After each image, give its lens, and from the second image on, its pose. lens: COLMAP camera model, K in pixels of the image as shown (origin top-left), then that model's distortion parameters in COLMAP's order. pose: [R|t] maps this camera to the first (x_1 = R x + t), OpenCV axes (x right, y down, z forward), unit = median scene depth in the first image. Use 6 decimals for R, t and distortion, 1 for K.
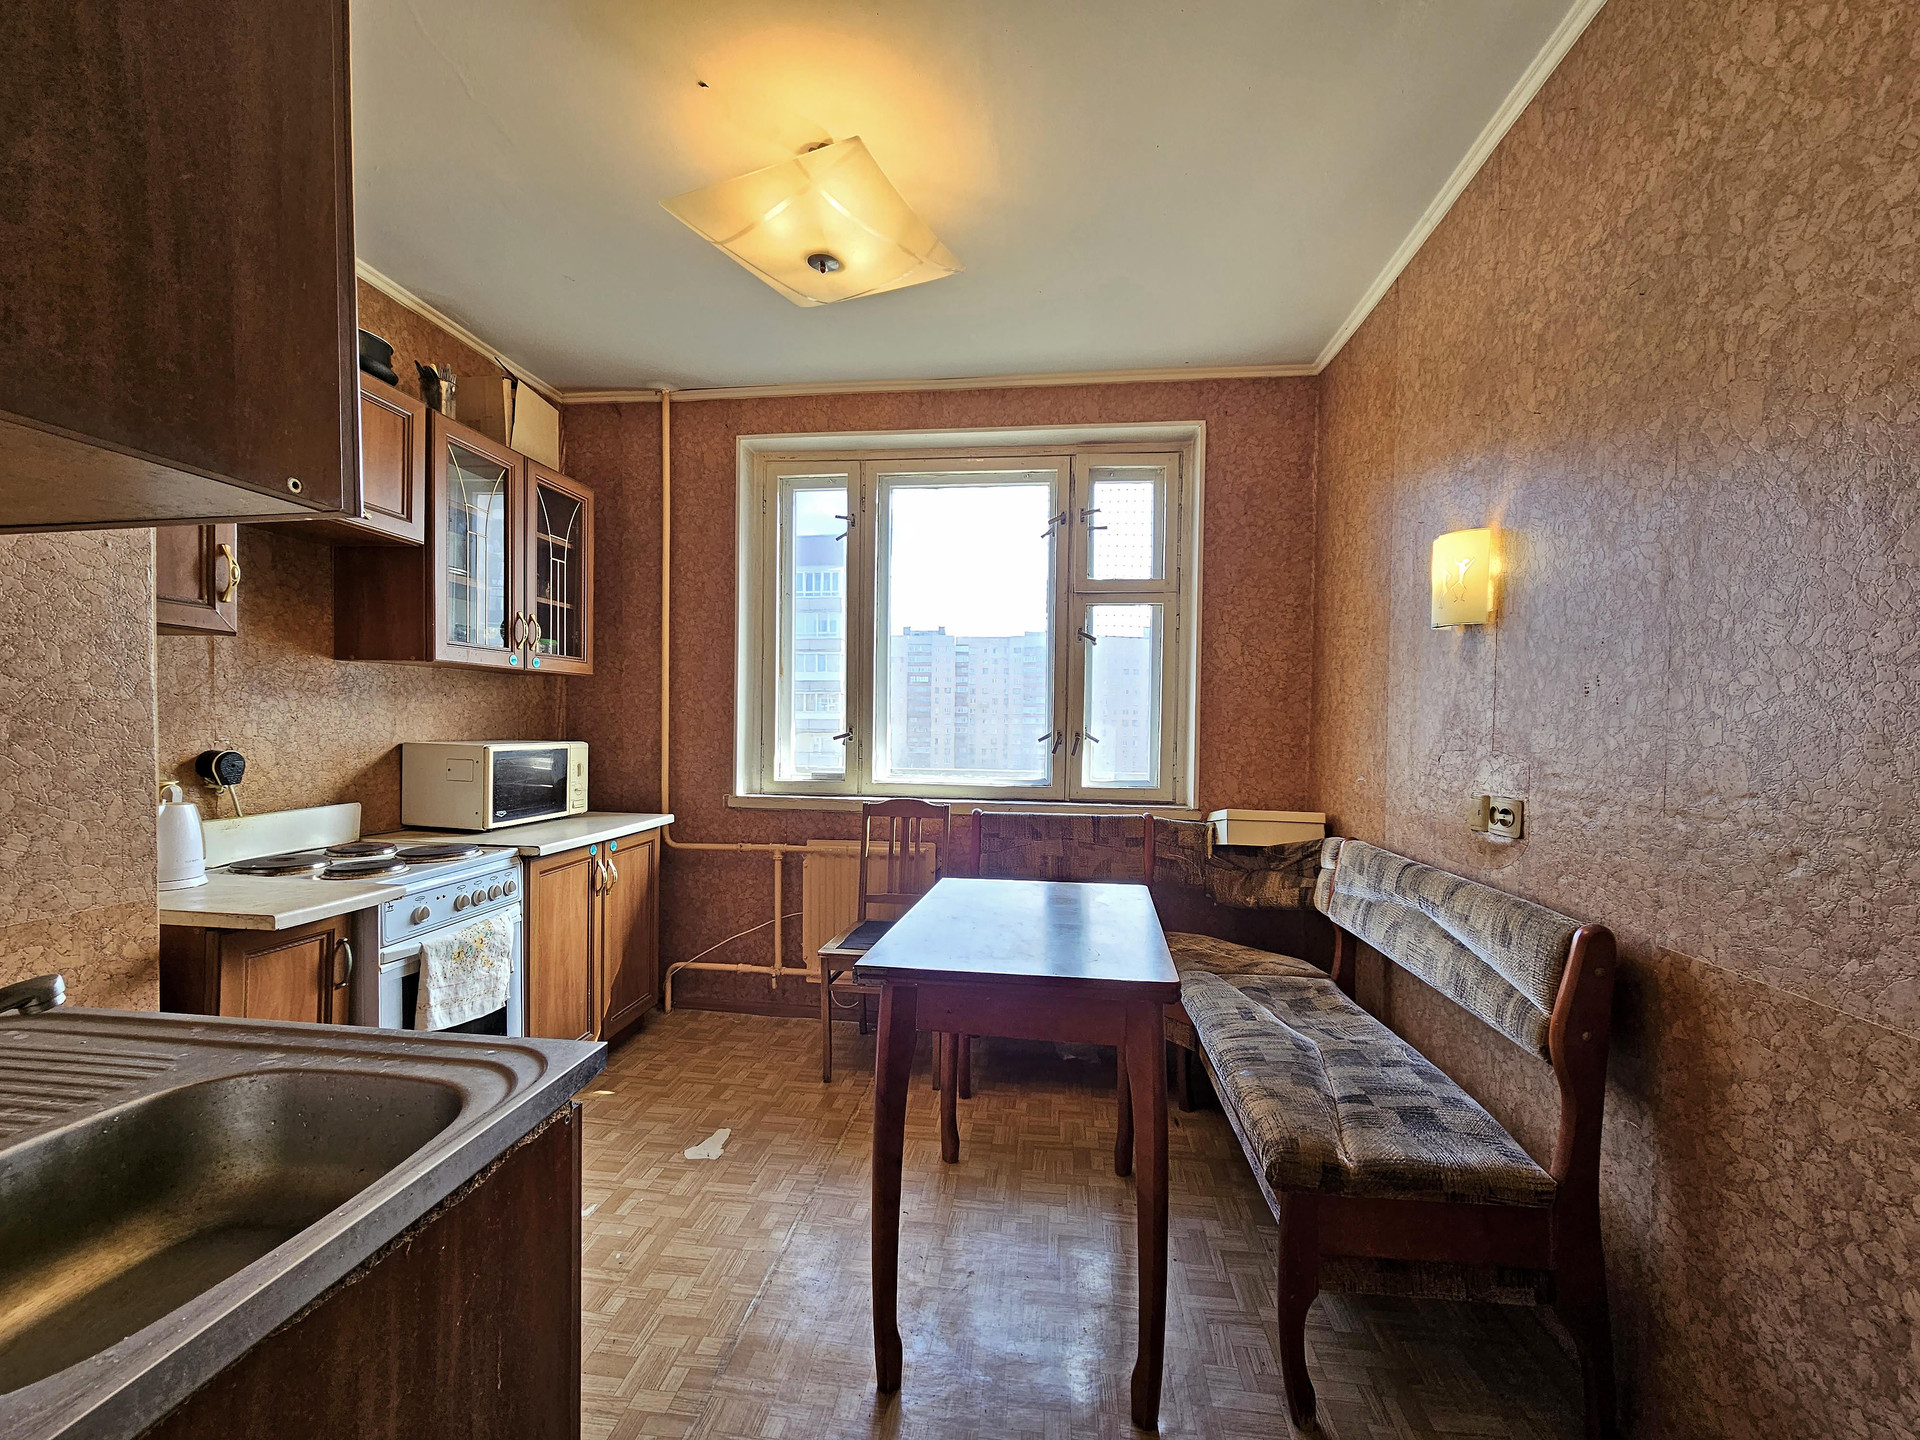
lens RADIAL K [[793.1, 0, 960.0], [0, 793.1, 729.4], [0, 0, 1]] dist [-0.002877, 0.001637]
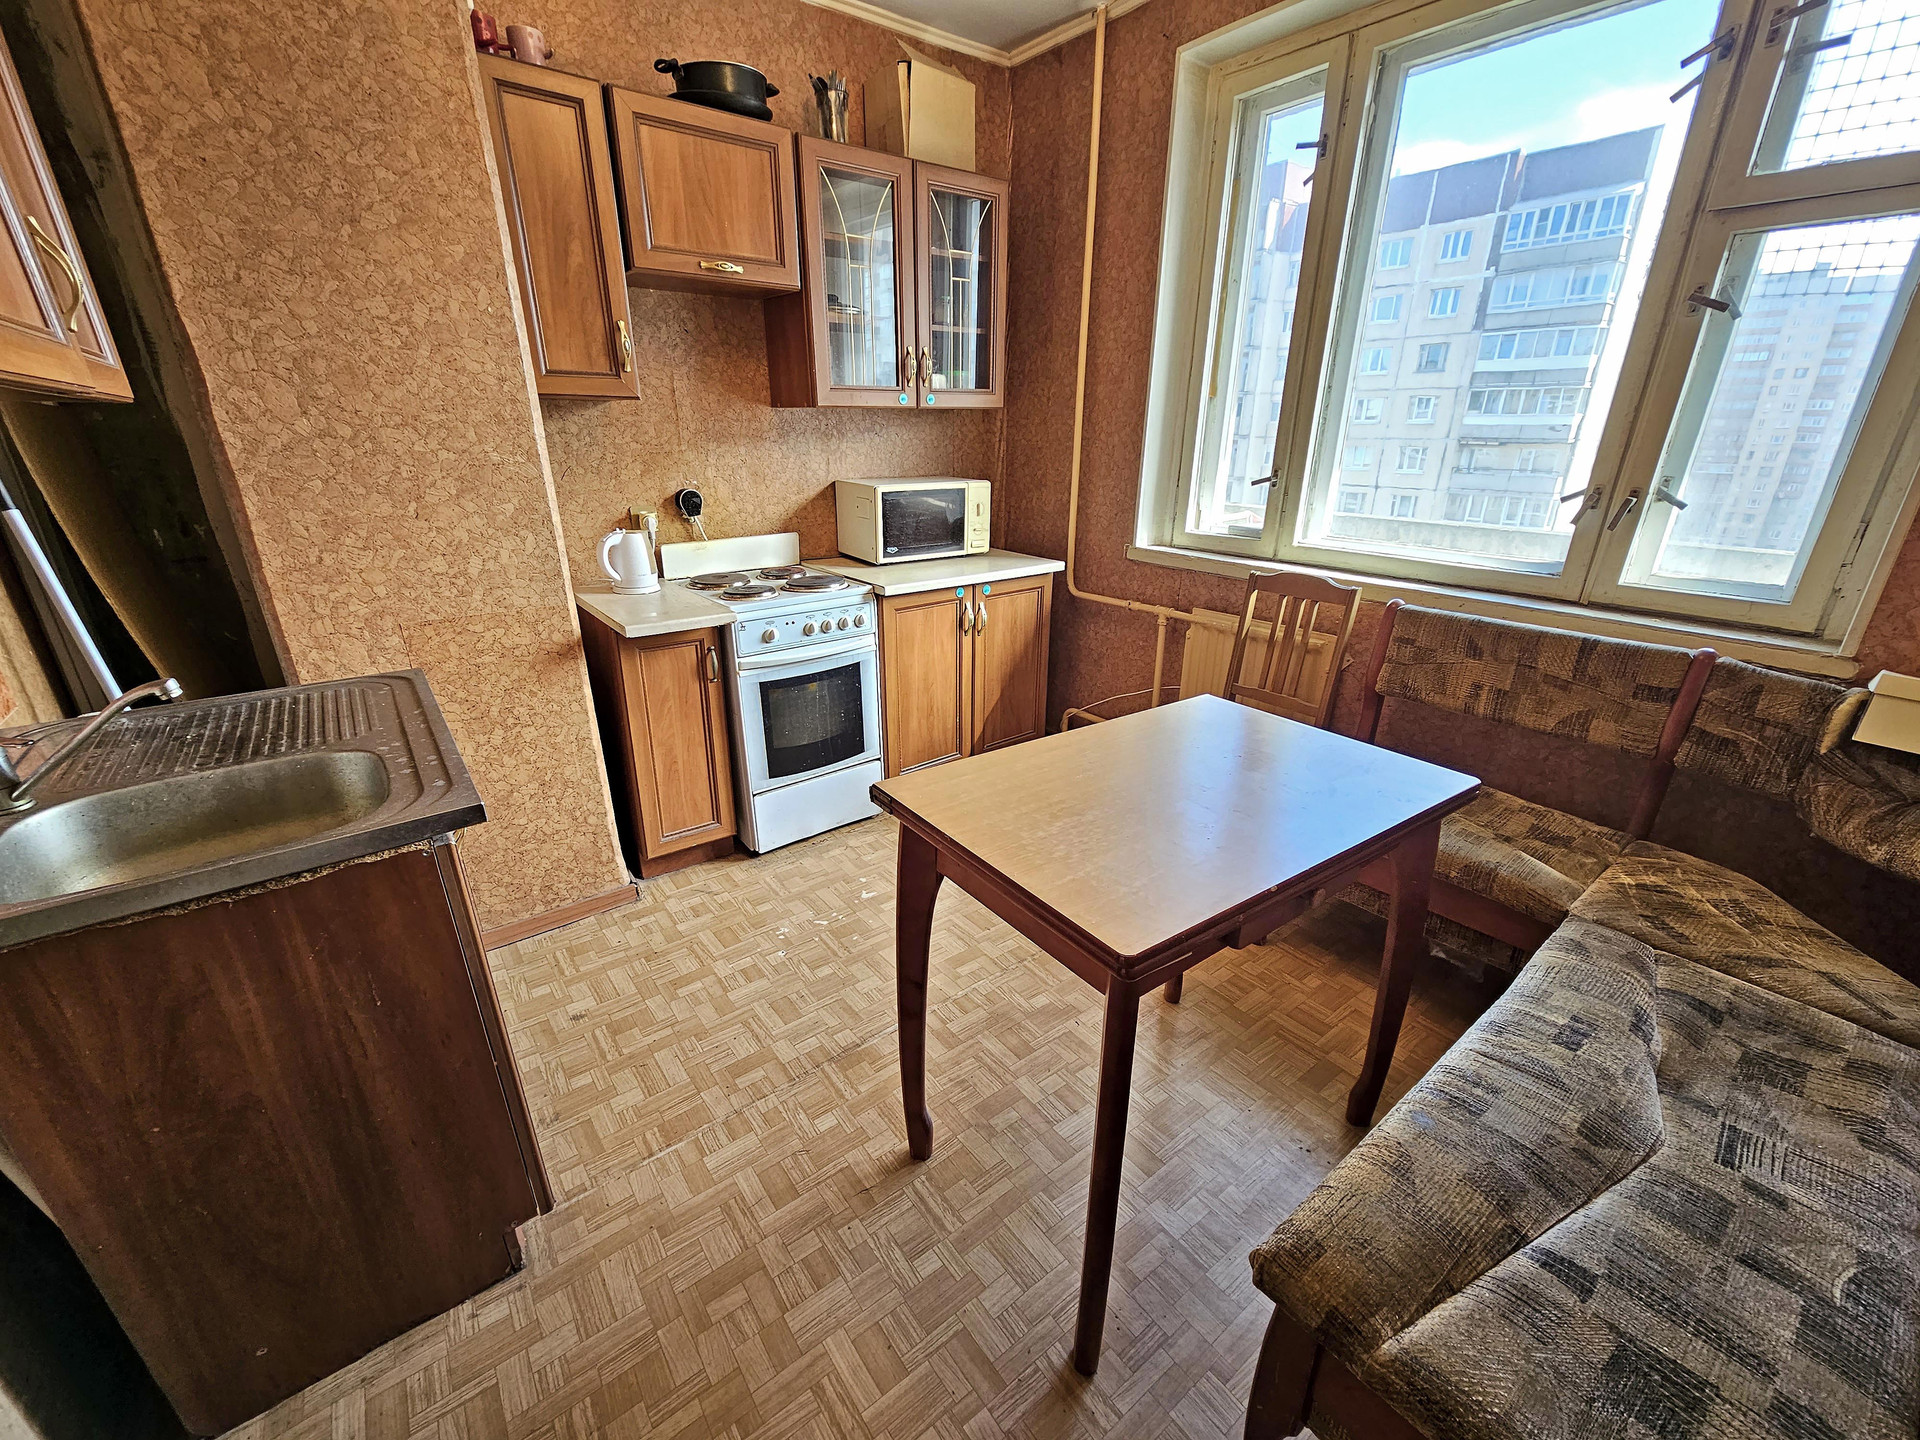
lens RADIAL K [[793.1, 0, 949.6], [0, 793.1, 739.2], [0, 0, 1]] dist [-0.002877, 0.001637]
pose [[0.699884, 0.251951, -0.668344, 0.265648], [0.002299, 0.934920, 0.354852, -0.037203], [0.714253, -0.249892, 0.653756, 0.244141]]
